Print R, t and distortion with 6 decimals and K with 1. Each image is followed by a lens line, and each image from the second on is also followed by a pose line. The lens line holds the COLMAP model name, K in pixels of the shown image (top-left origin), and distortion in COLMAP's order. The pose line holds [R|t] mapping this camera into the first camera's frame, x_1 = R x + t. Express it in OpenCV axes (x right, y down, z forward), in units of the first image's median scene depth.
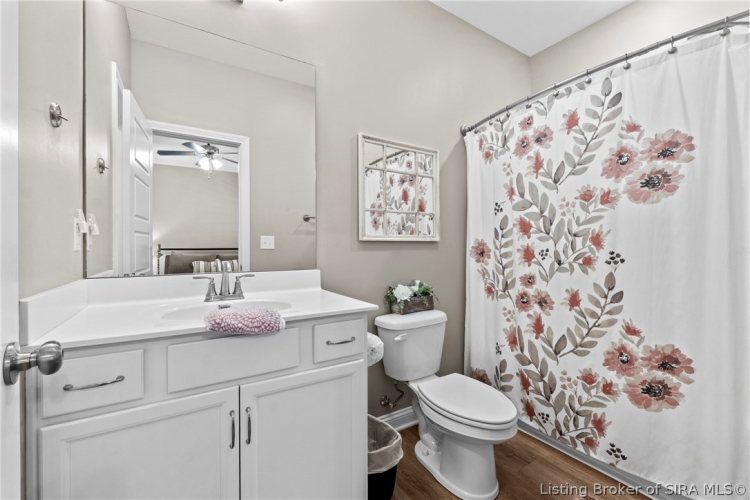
lens RADIAL K [[317.7, 0, 372.4], [0, 317.7, 248.5], [0, 0, 1]] dist [-0.006557, 0.000813]
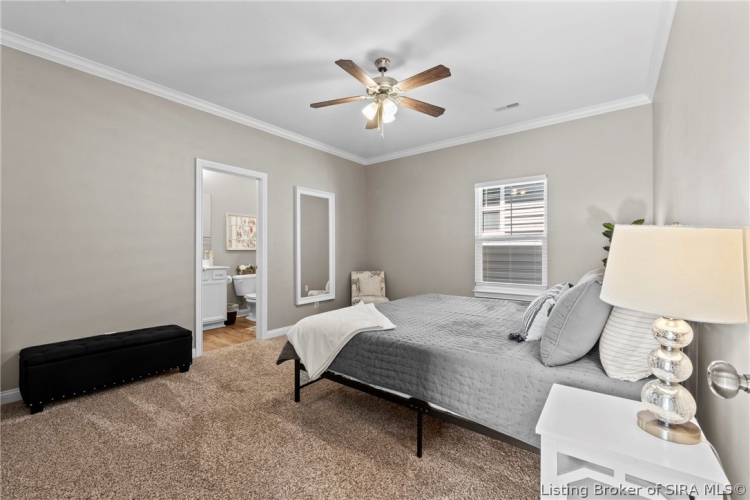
lens RADIAL K [[317.7, 0, 379.7], [0, 317.7, 251.3], [0, 0, 1]] dist [-0.006557, 0.000813]
pose [[0.932923, 0.004035, 0.360052, 0.219052], [-0.001642, 0.999974, -0.006951, 0.007977], [-0.360071, 0.005894, 0.932906, -2.198137]]
